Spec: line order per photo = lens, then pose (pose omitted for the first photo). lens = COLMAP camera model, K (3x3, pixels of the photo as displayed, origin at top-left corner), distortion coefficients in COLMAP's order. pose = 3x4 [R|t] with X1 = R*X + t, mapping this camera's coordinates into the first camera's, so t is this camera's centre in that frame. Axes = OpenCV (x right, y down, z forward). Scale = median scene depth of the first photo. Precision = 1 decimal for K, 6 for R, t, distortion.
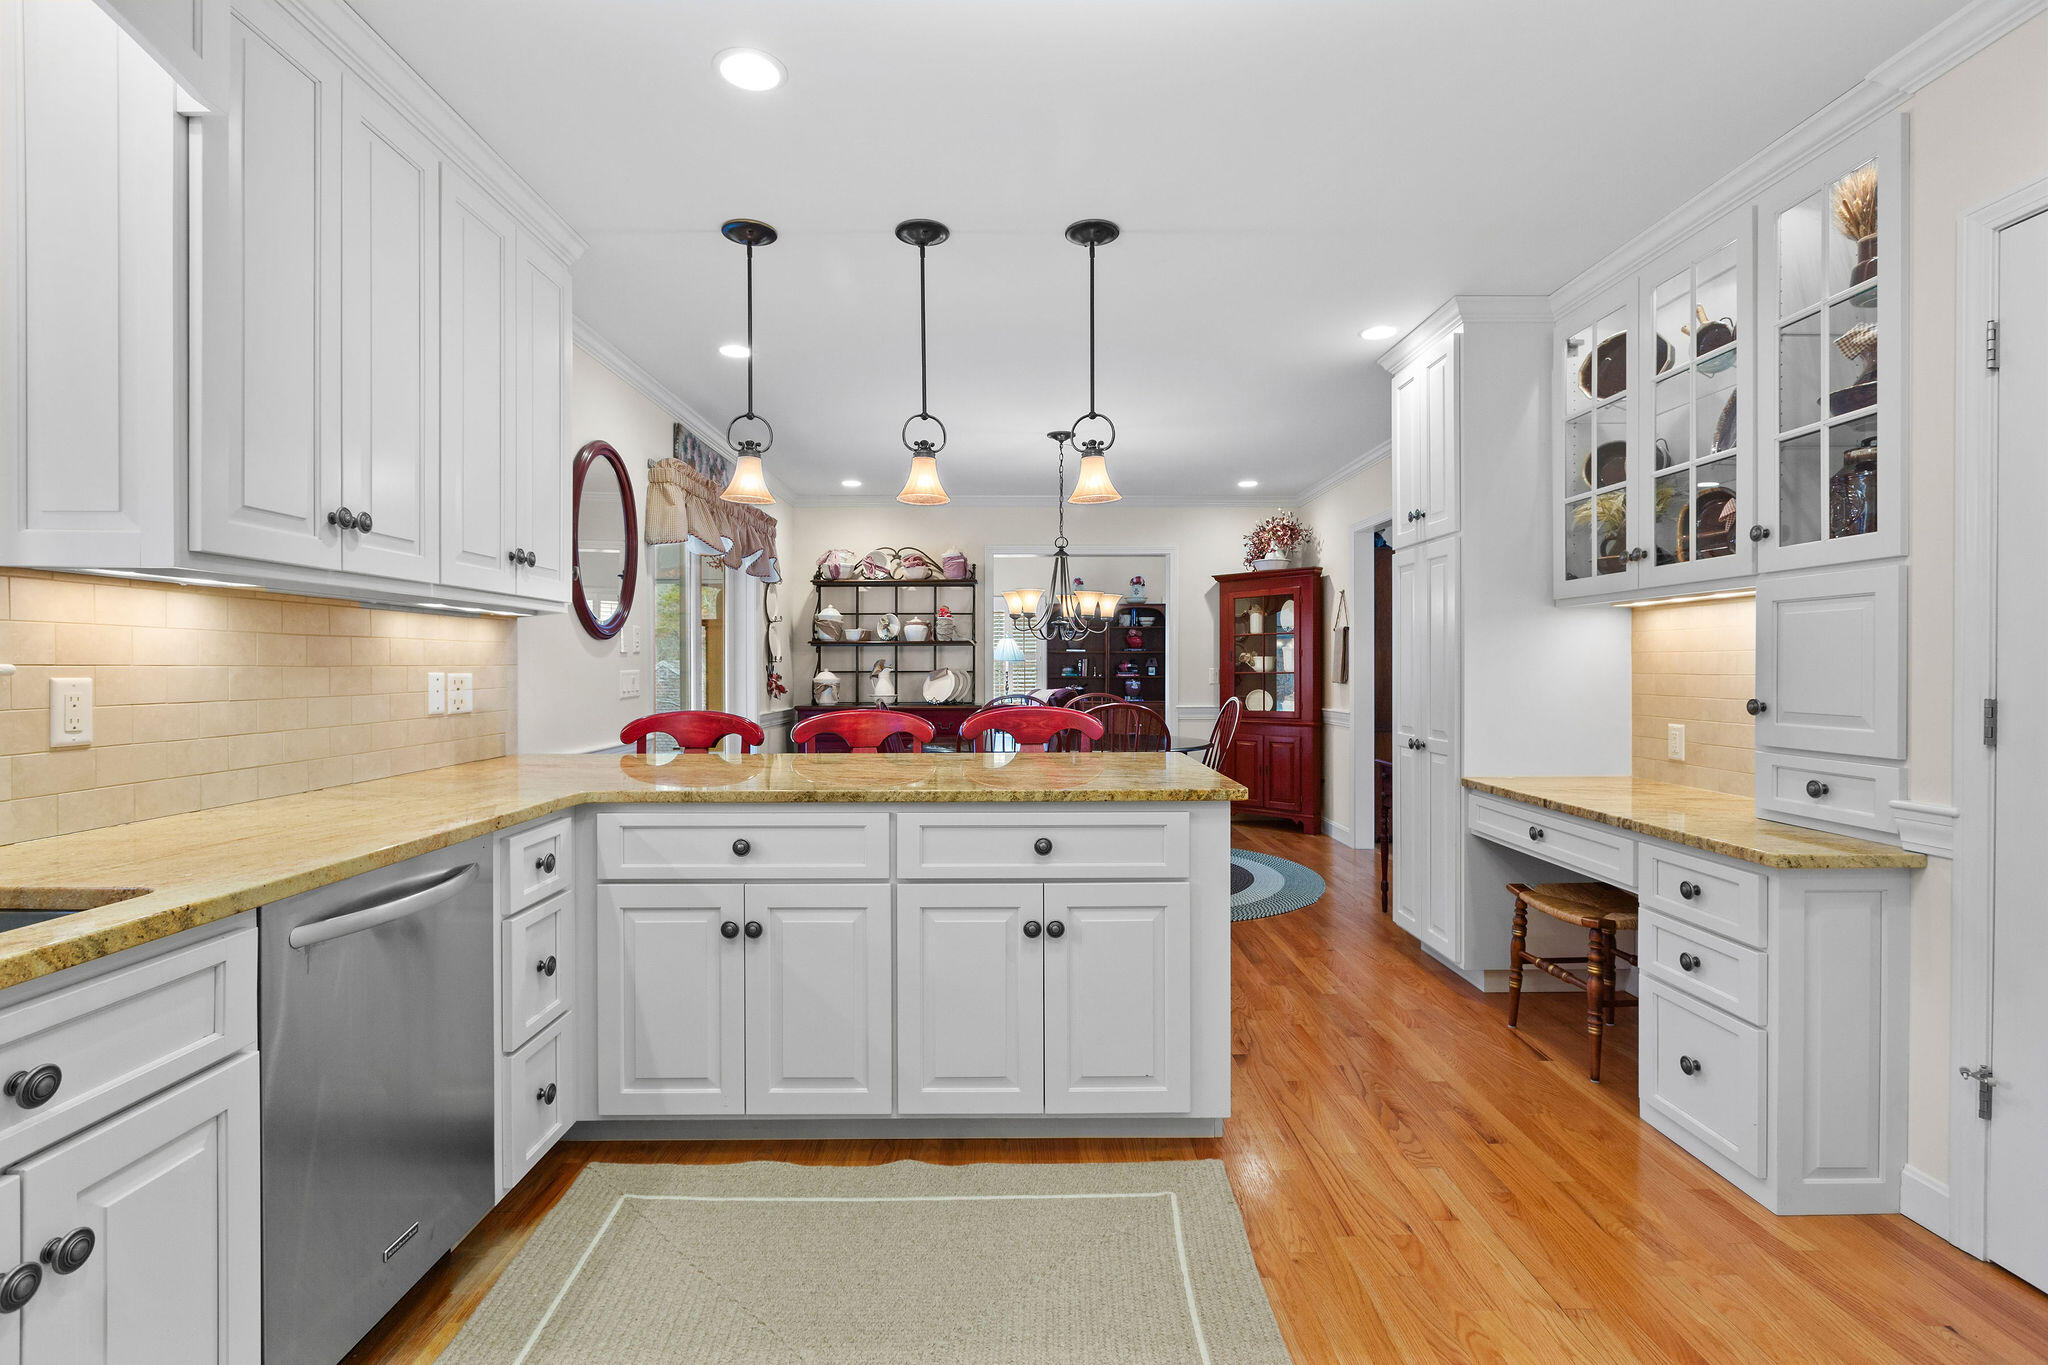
lens RADIAL K [[956.5, 0, 1024.1], [0, 956.5, 671.5], [0, 0, 1]] dist [-0.003942, 0.000083]
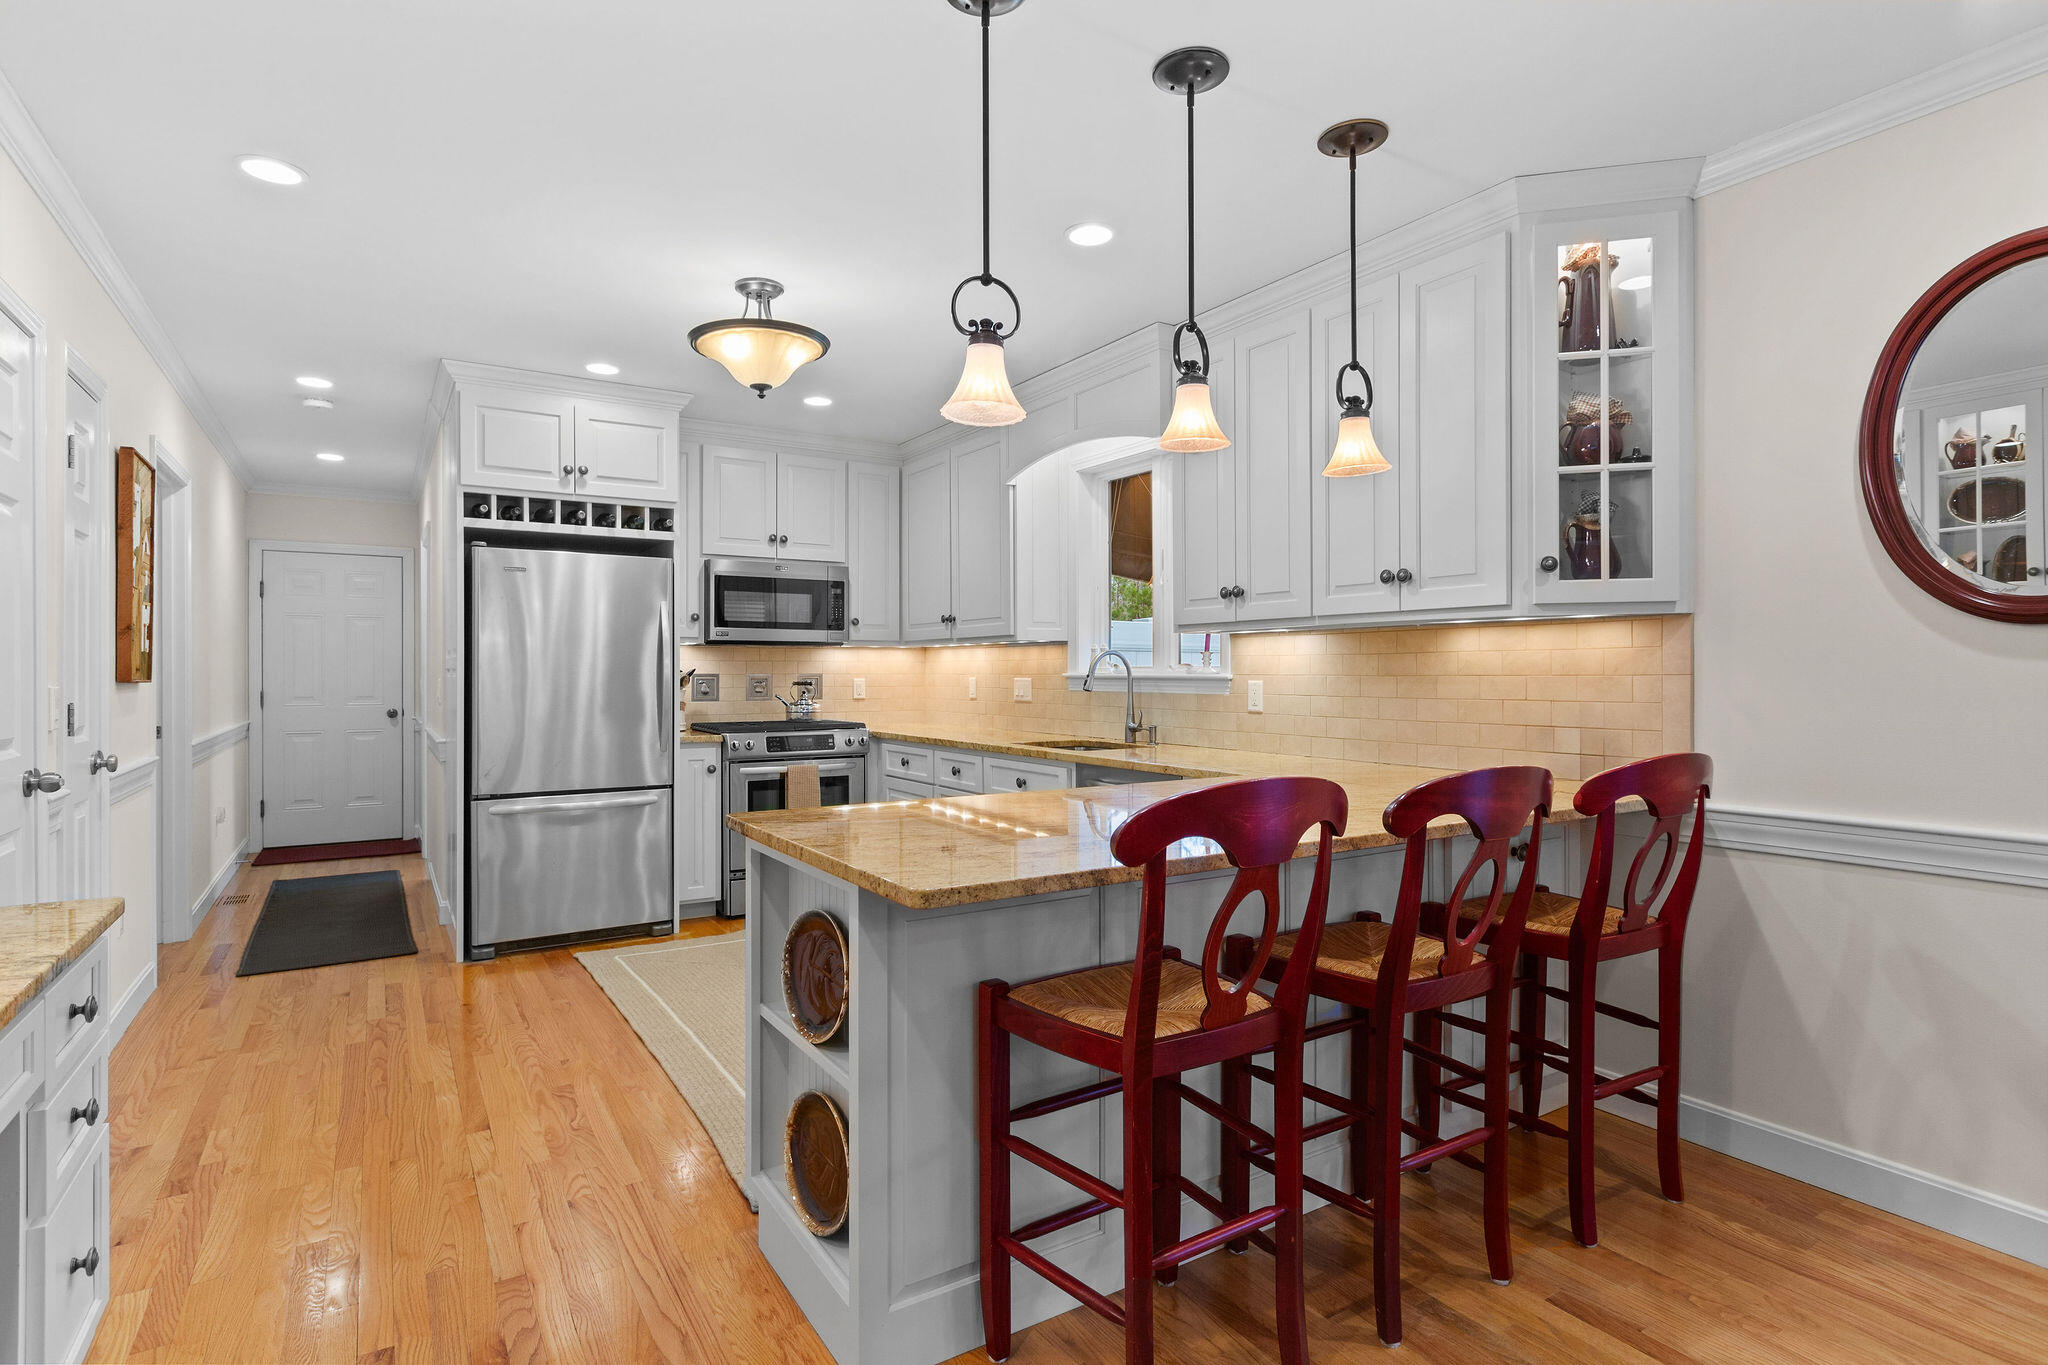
lens RADIAL K [[1010.7, 0, 1018.3], [0, 1010.7, 669.7], [0, 0, 1]] dist [0.001078, -0.000016]
pose [[-0.853620, 0.001081, -0.520895, 0.377556], [-0.000022, 0.999998, 0.002111, -0.013170], [0.520896, 0.001814, -0.853618, 1.499544]]
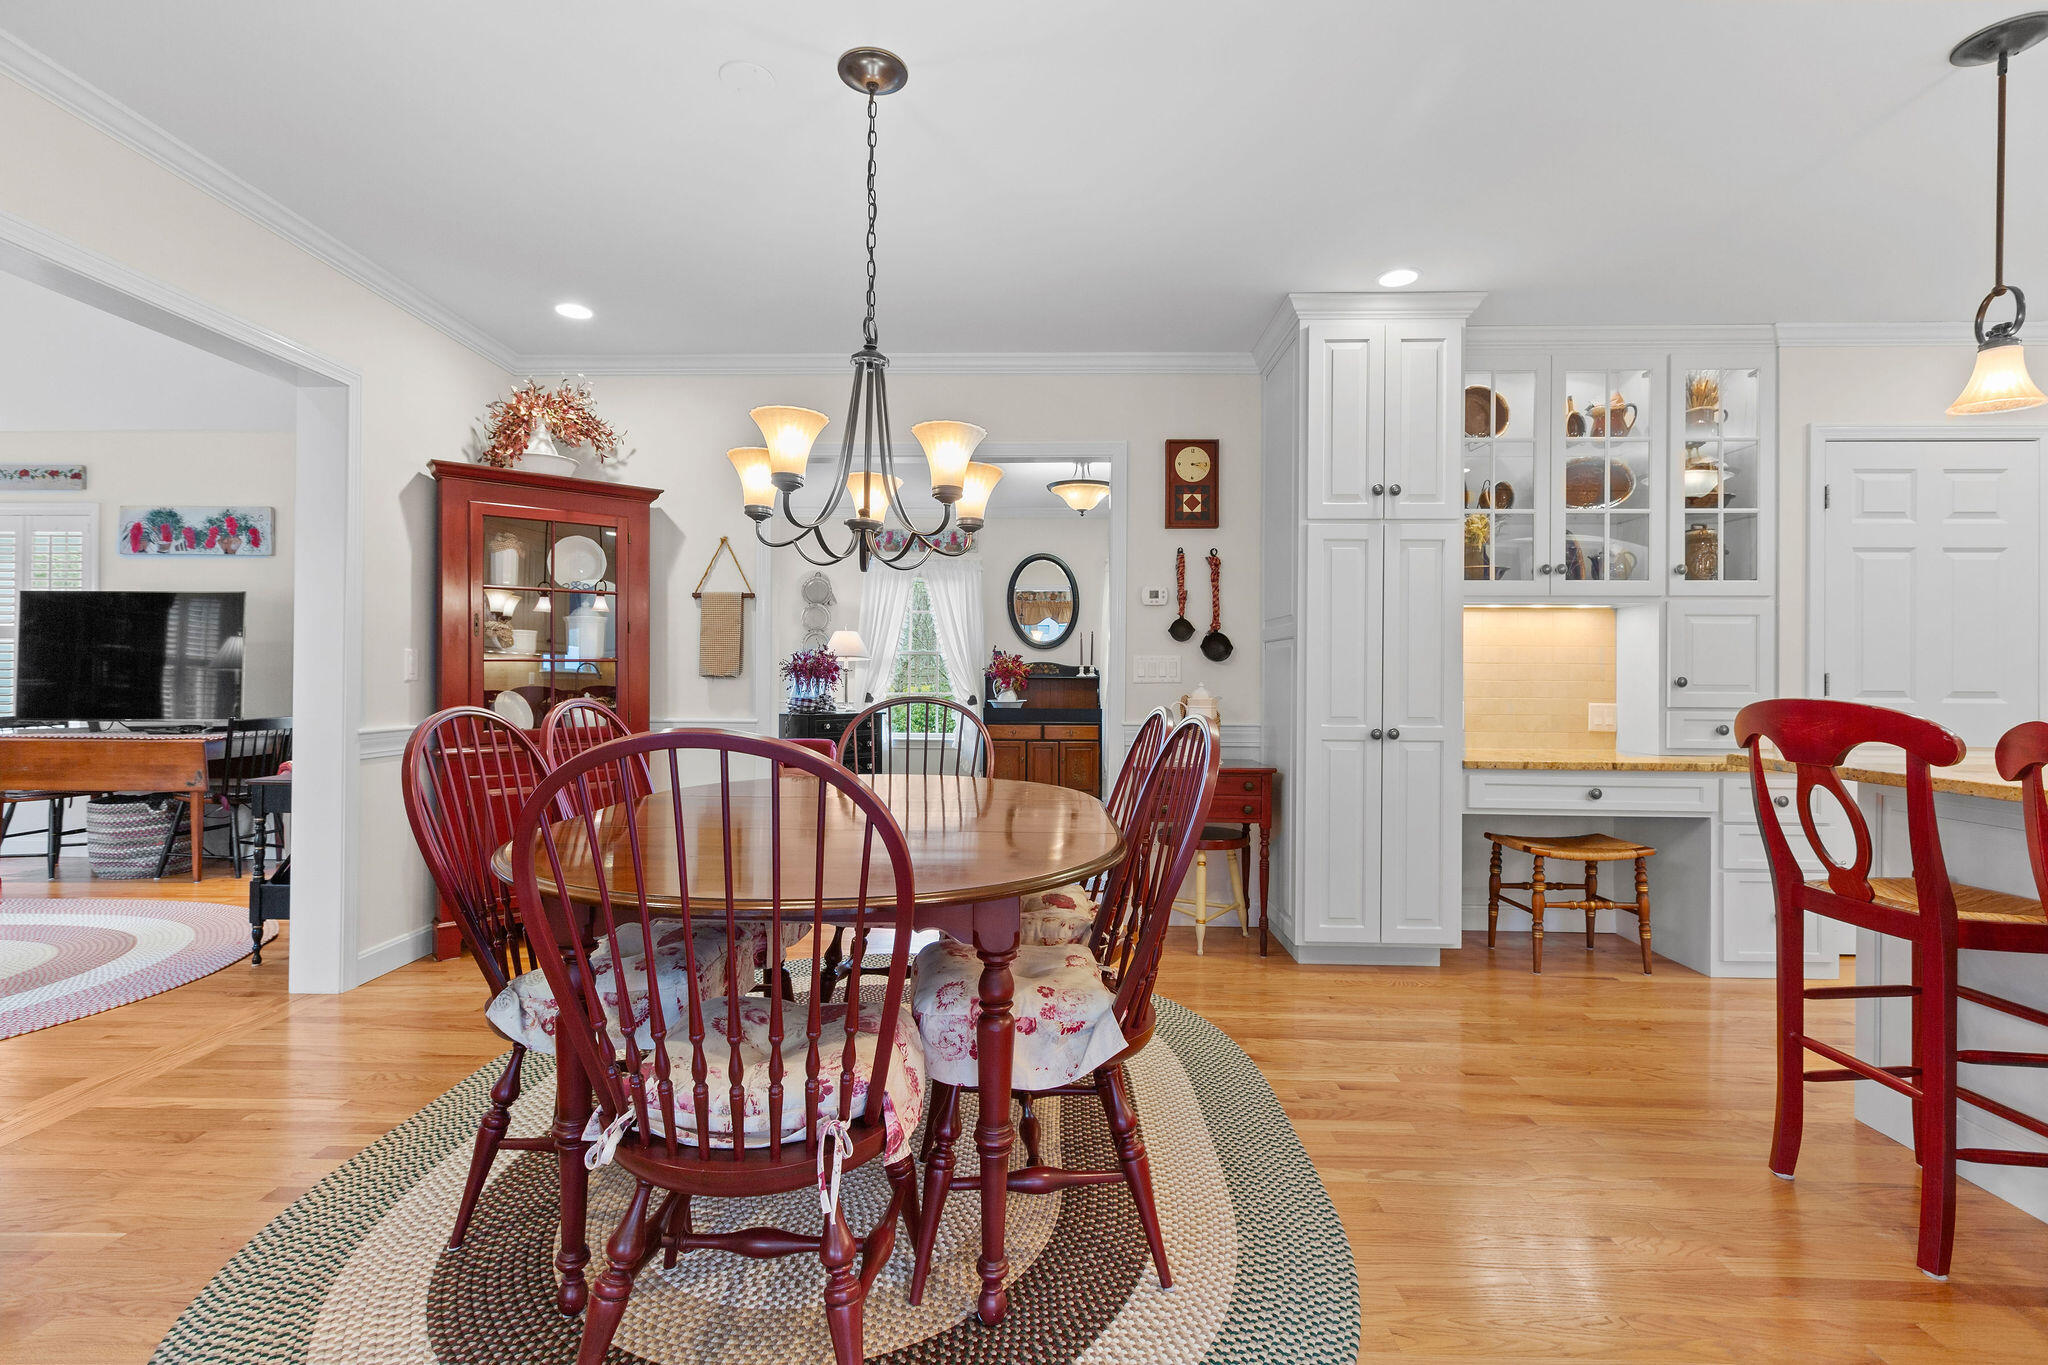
lens RADIAL K [[925.5, 0, 1014.8], [0, 925.5, 674.2], [0, 0, 1]] dist [0.006753, -0.000086]
pose [[0.050335, 0.003840, 0.998725, -0.634746], [-0.003647, 0.999987, -0.003661, 0.028156], [-0.998726, -0.003458, 0.050348, 1.626764]]
